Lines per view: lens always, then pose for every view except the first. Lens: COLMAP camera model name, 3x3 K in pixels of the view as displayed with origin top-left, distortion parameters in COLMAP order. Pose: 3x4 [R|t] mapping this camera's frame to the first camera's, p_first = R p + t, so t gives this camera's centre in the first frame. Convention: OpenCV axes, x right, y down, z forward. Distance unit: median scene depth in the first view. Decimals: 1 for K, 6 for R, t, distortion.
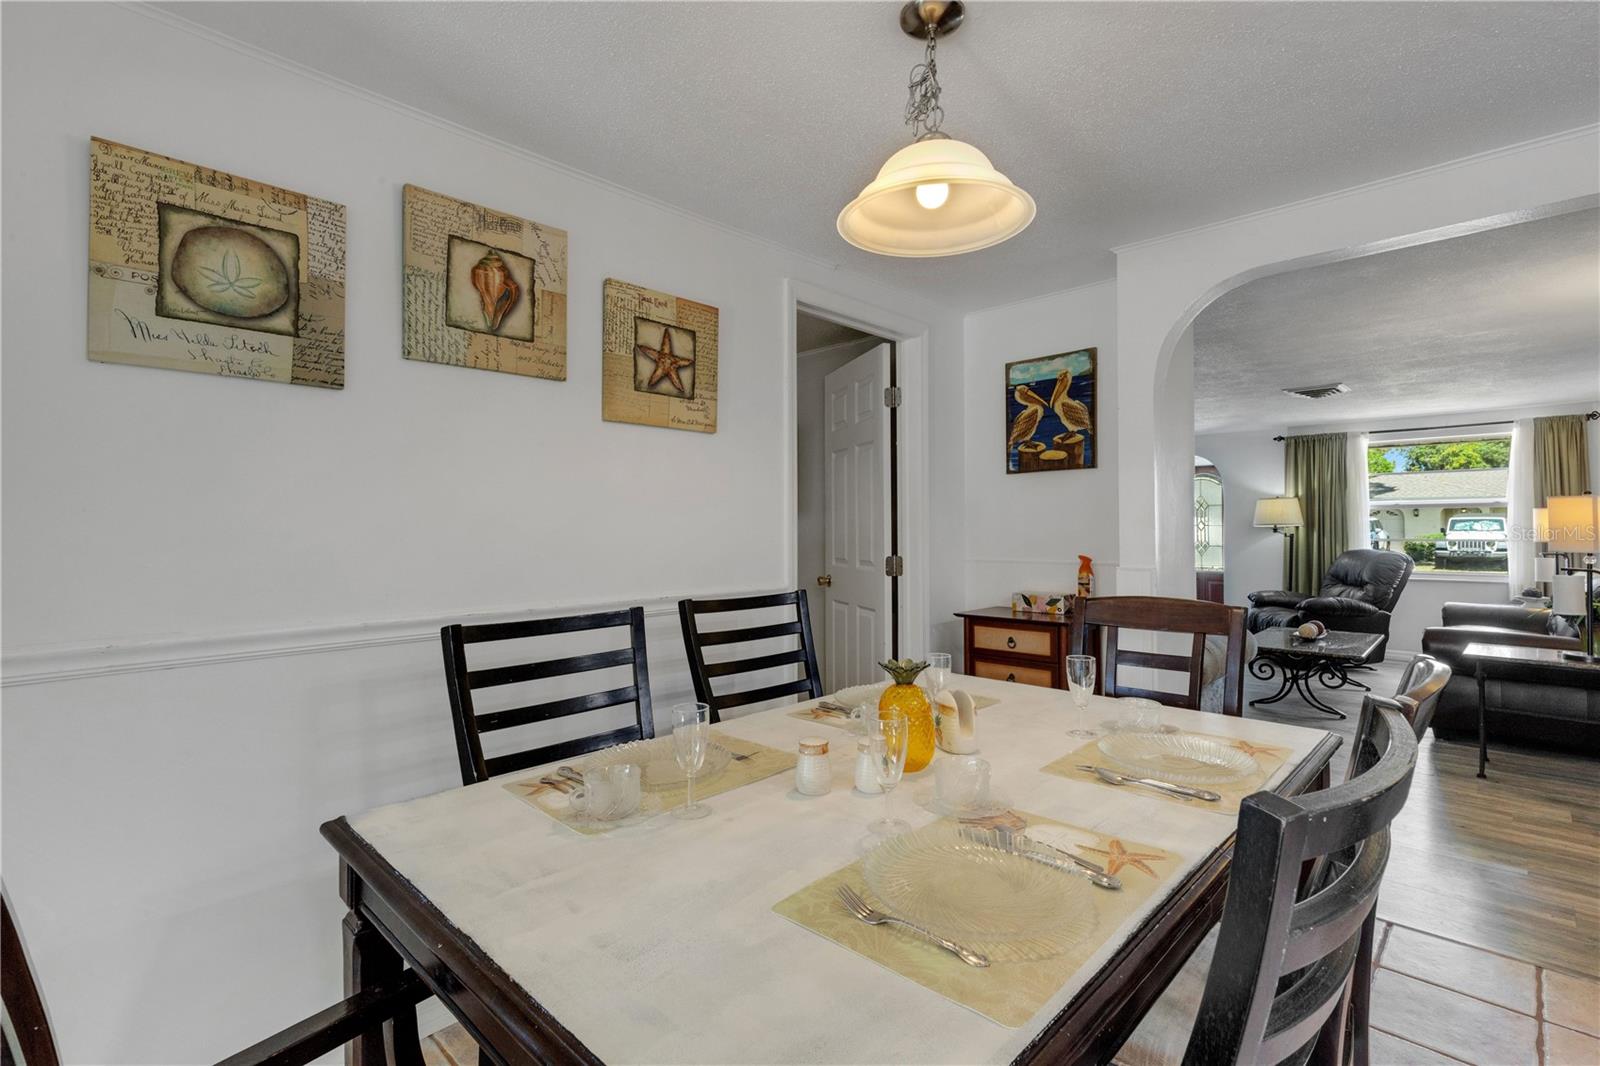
lens RADIAL K [[735.5, 0, 796.6], [0, 735.5, 519.4], [0, 0, 1]] dist [0.007752, -0.002165]
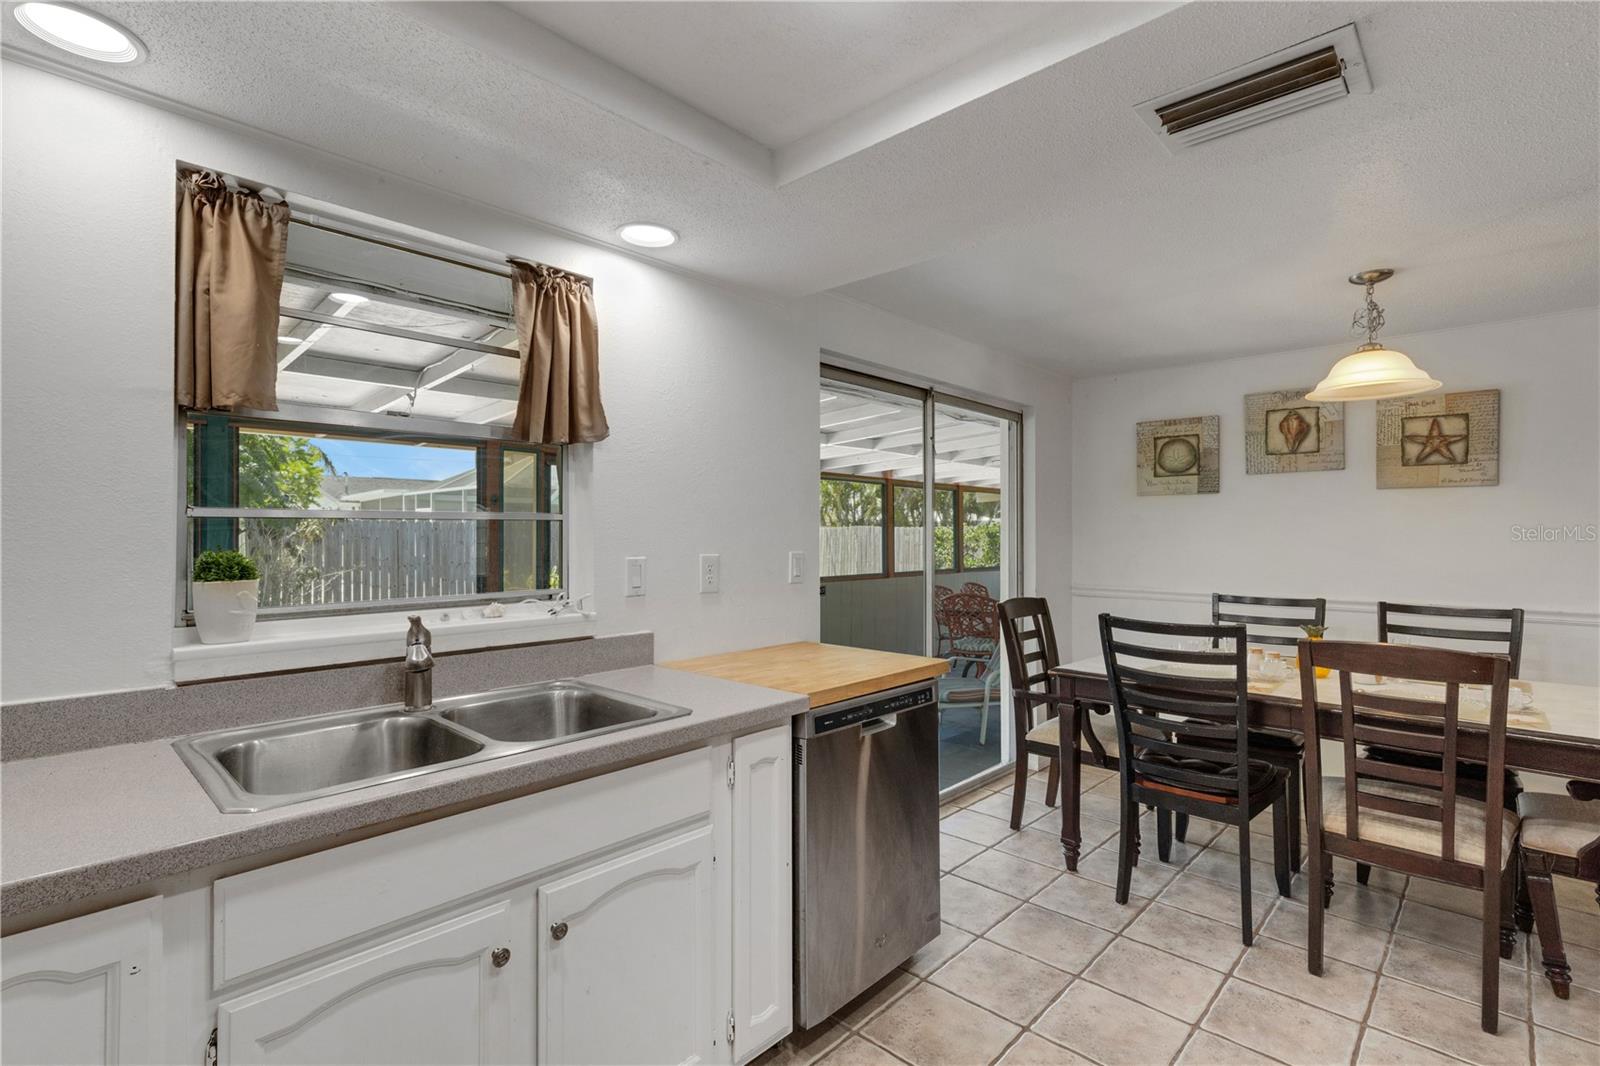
lens RADIAL K [[735.5, 0, 805.2], [0, 735.5, 529.0], [0, 0, 1]] dist [0.007752, -0.002165]
pose [[0.027110, -0.004039, -0.999624, 1.268692], [0.006357, 0.999972, -0.003868, -0.046010], [0.999612, -0.006250, 0.027135, -0.283165]]
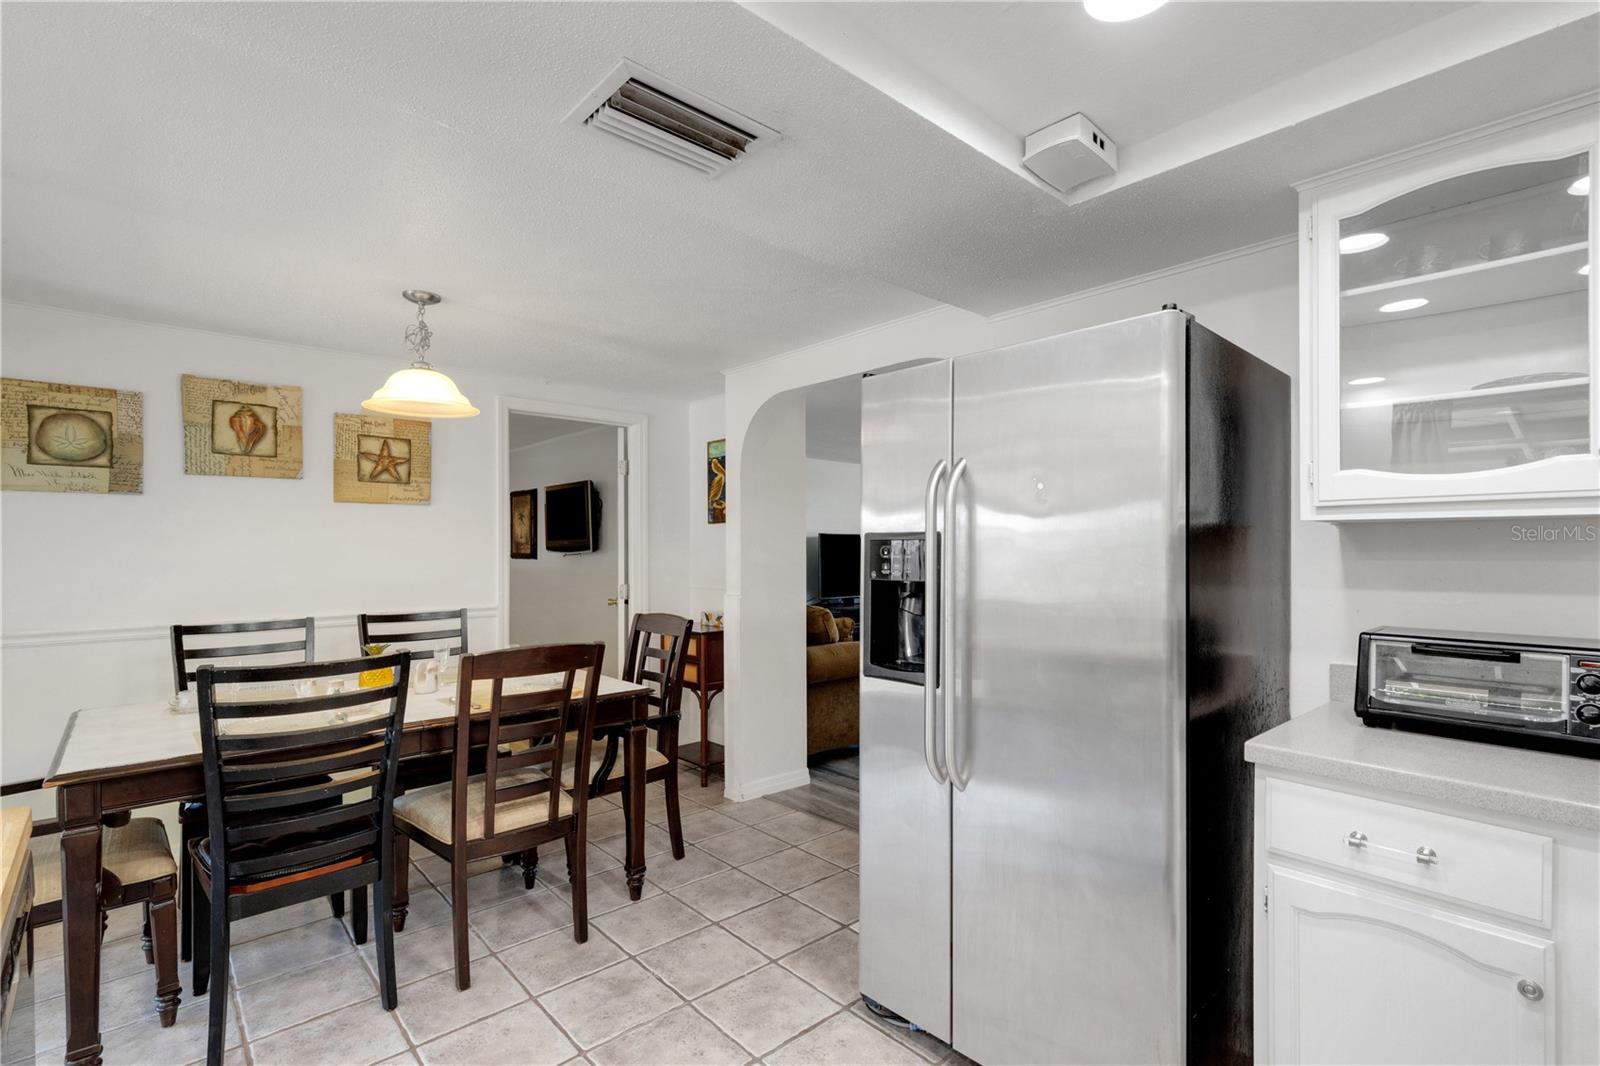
lens RADIAL K [[743.0, 0, 806.1], [0, 743.0, 546.7], [0, 0, 1]] dist [0.000082, 0.001439]
pose [[0.998006, -0.000871, -0.063108, 0.828665], [0.001422, 0.999961, 0.008690, -0.047268], [0.063098, -0.008762, 0.997969, -0.524338]]
